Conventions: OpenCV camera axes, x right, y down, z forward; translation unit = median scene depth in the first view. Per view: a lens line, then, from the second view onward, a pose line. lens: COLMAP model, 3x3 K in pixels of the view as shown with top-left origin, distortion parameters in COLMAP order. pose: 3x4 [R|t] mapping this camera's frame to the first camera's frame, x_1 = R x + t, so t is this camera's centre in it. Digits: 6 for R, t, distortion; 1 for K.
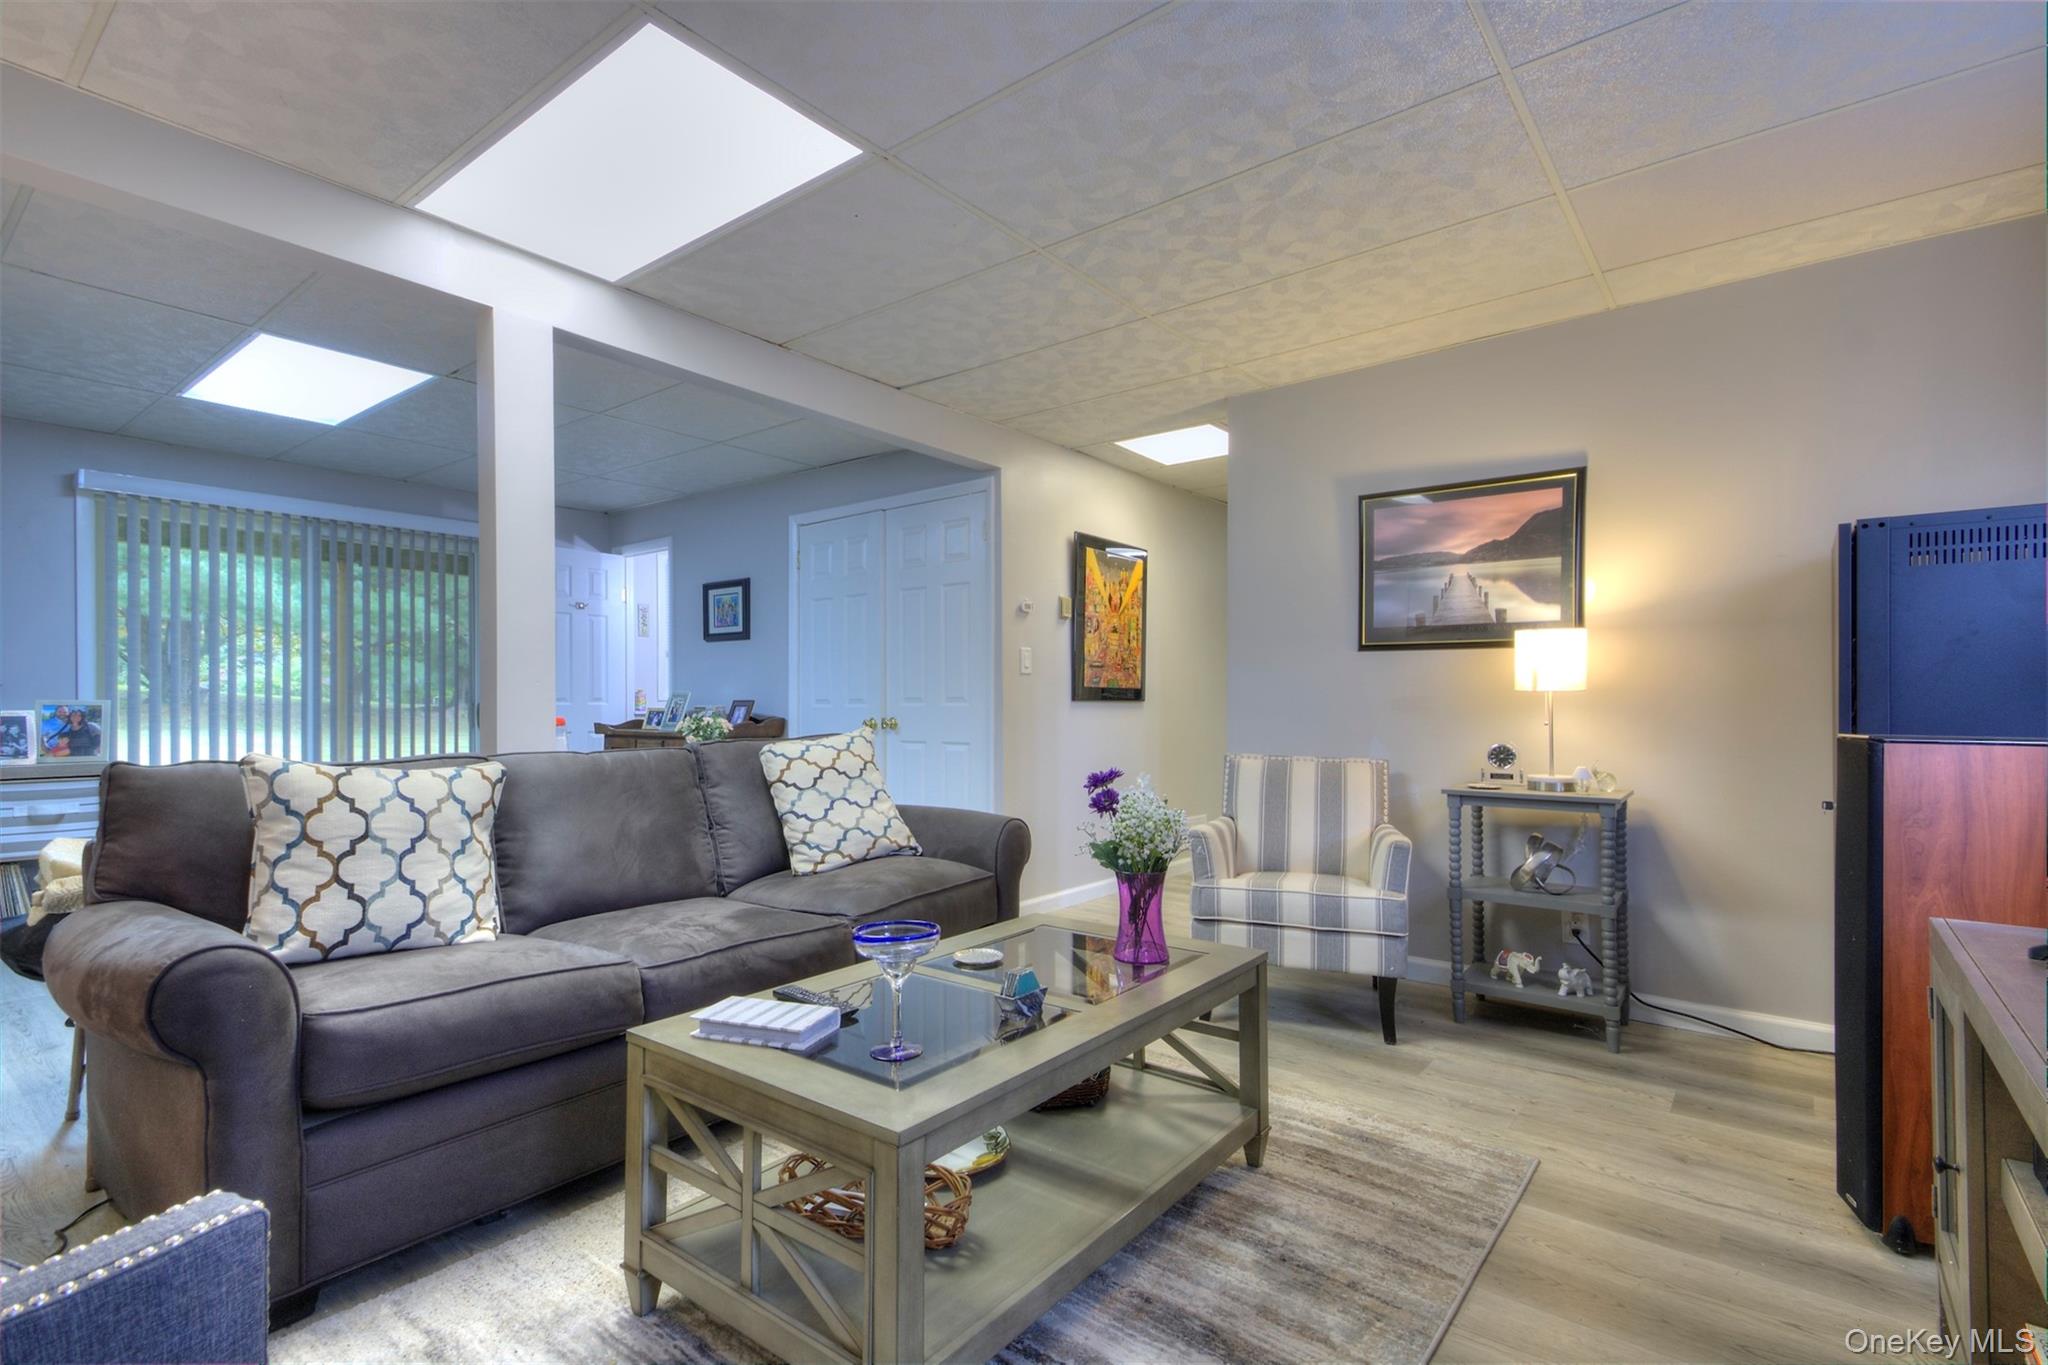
lens RADIAL K [[949.7, 0, 1023.7], [0, 949.7, 698.2], [0, 0, 1]] dist [0.029380, 0.000007]
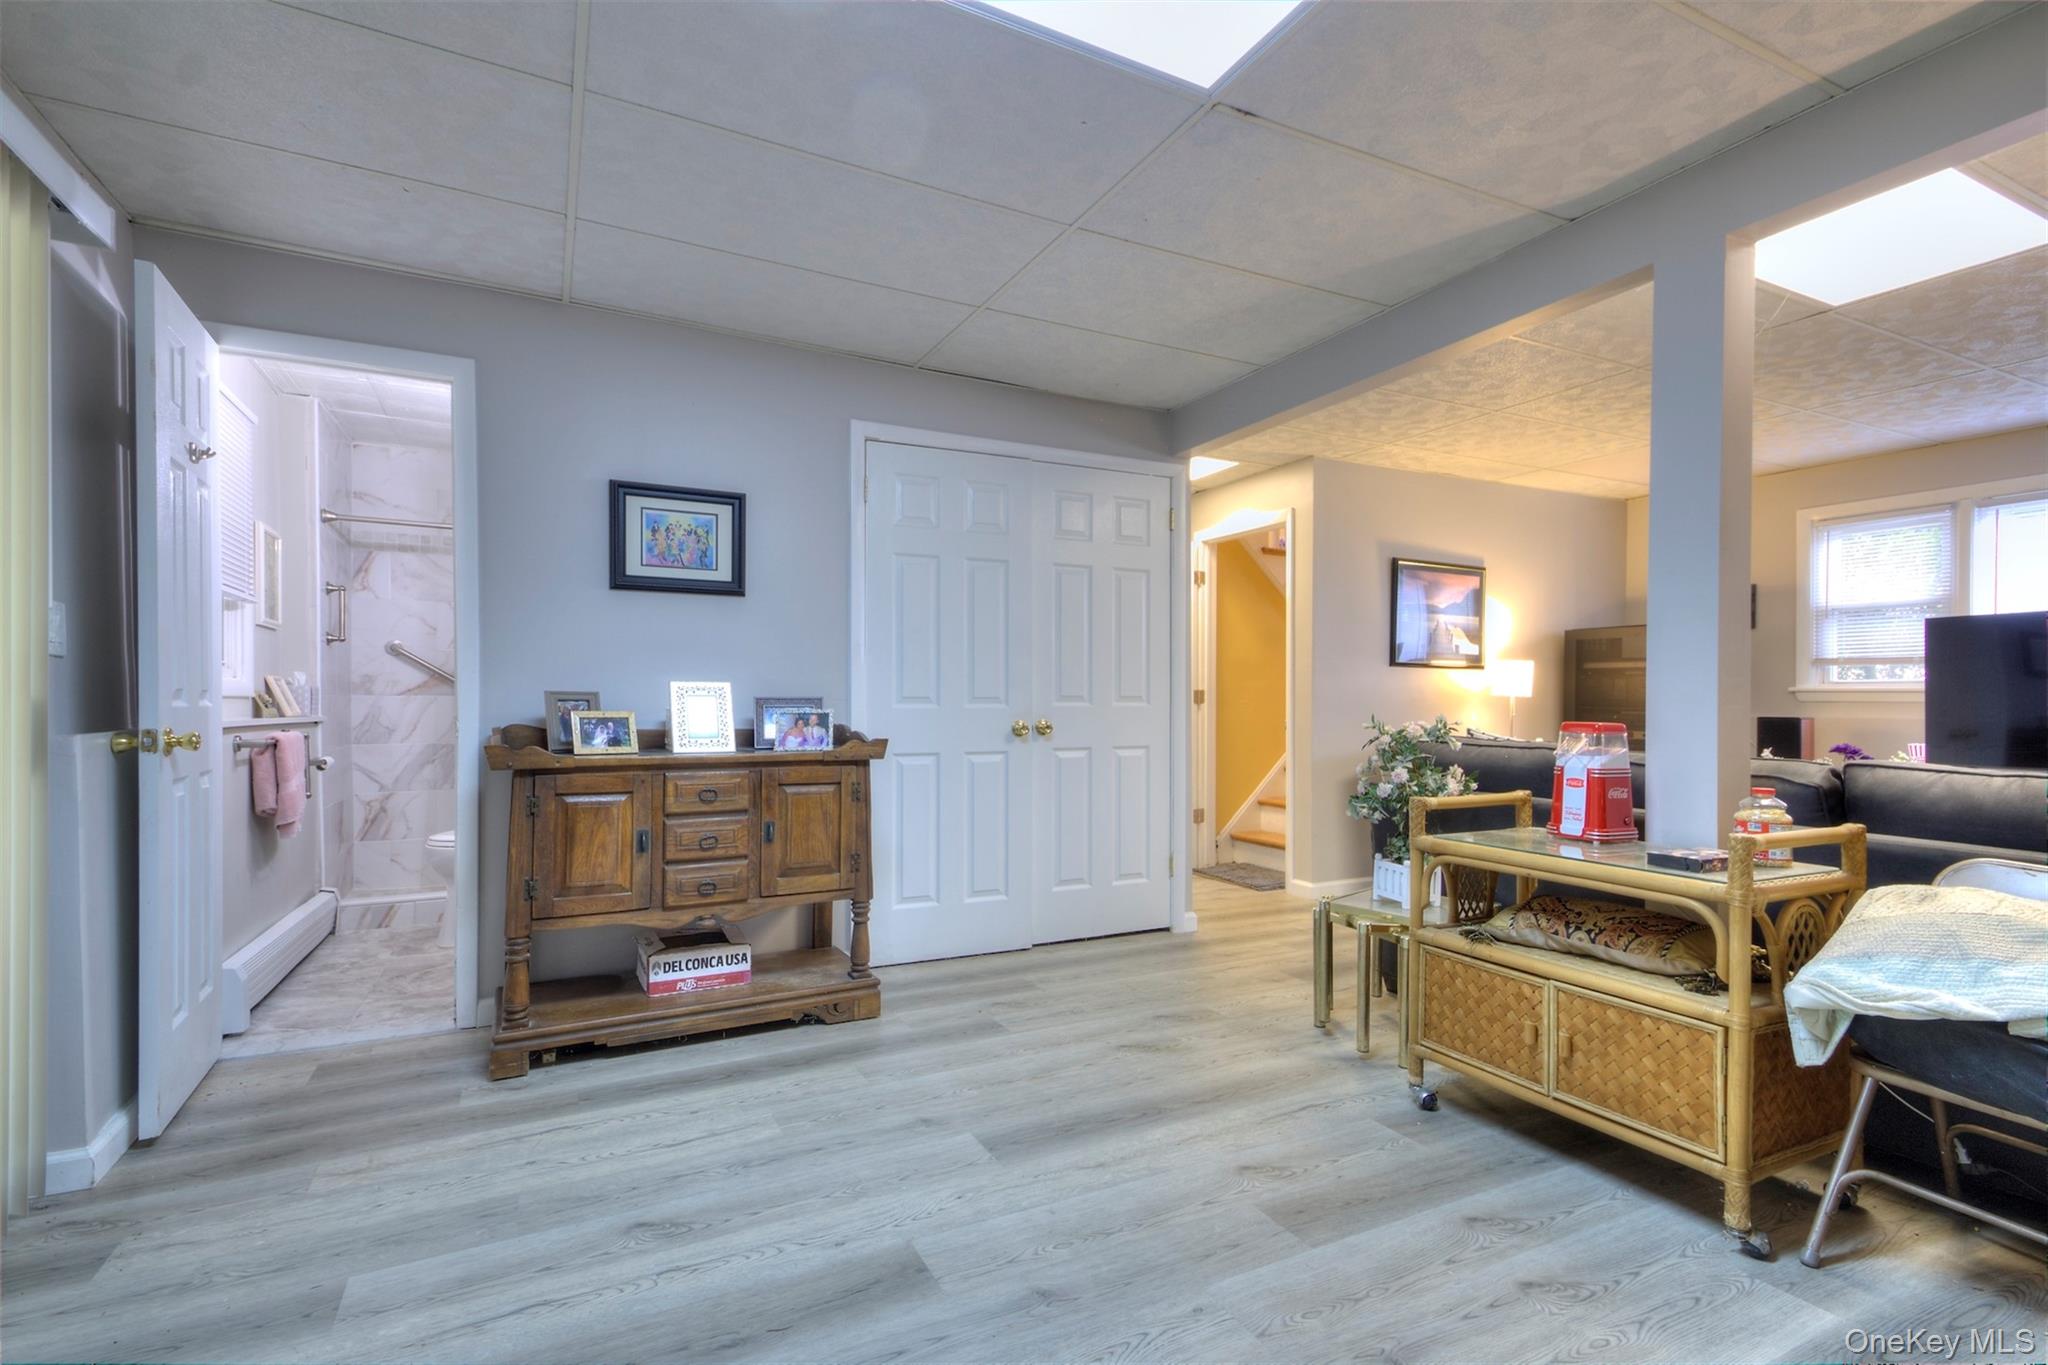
lens RADIAL K [[949.7, 0, 1023.7], [0, 949.7, 698.2], [0, 0, 1]] dist [0.029380, 0.000007]
pose [[0.417289, 0.006295, 0.908752, -0.880782], [-0.003812, 0.999979, -0.005176, 0.005839], [-0.908766, -0.001304, 0.417304, 0.679546]]
